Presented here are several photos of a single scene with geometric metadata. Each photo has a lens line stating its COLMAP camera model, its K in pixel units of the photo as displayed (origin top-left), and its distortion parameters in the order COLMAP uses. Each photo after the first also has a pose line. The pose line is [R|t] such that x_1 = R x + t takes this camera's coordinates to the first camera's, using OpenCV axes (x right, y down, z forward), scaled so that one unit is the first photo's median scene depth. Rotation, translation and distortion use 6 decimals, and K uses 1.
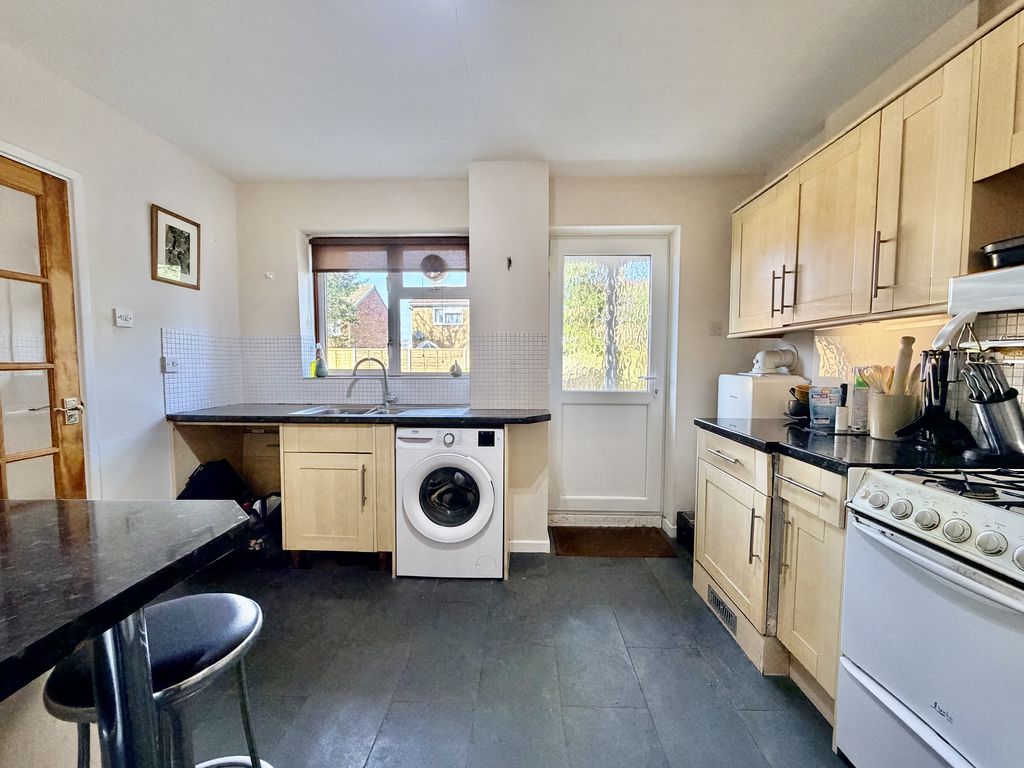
lens RADIAL K [[407.3, 0, 510.8], [0, 407.3, 388.7], [0, 0, 1]] dist [-0.012020, 0.000492]
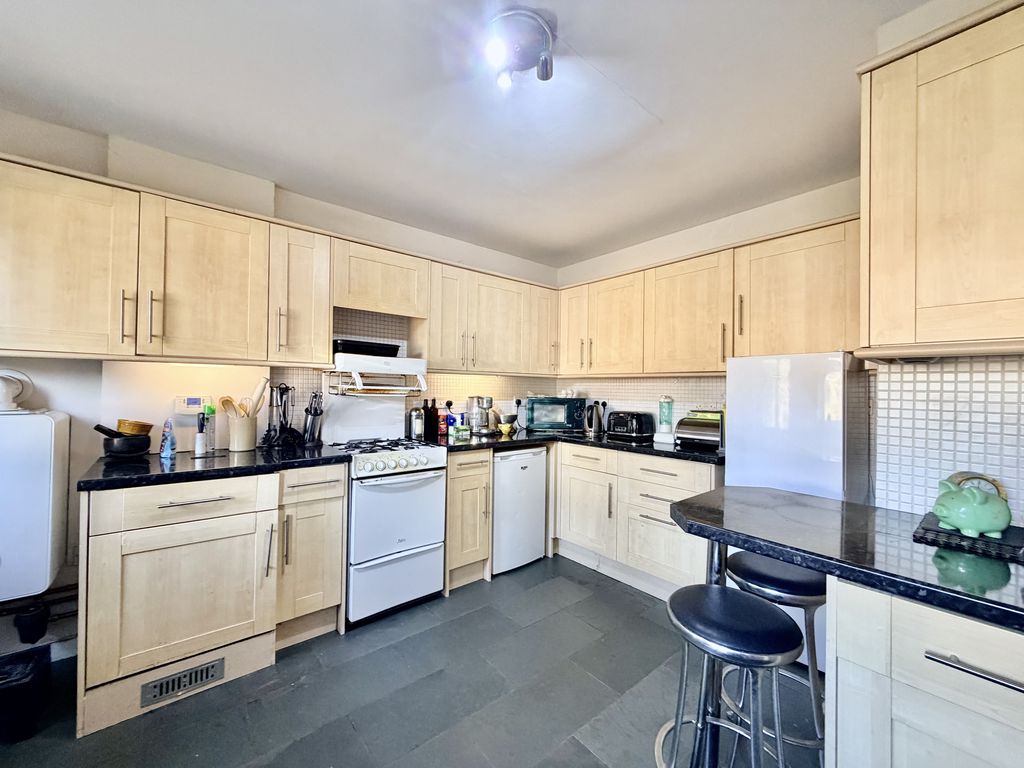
lens RADIAL K [[407.3, 0, 510.4], [0, 407.3, 384.9], [0, 0, 1]] dist [-0.012020, 0.000492]
pose [[-0.667326, -0.000618, 0.744765, -0.666863], [0.033953, 0.998935, 0.031252, -0.104442], [-0.743991, 0.046142, -0.666594, 1.171986]]
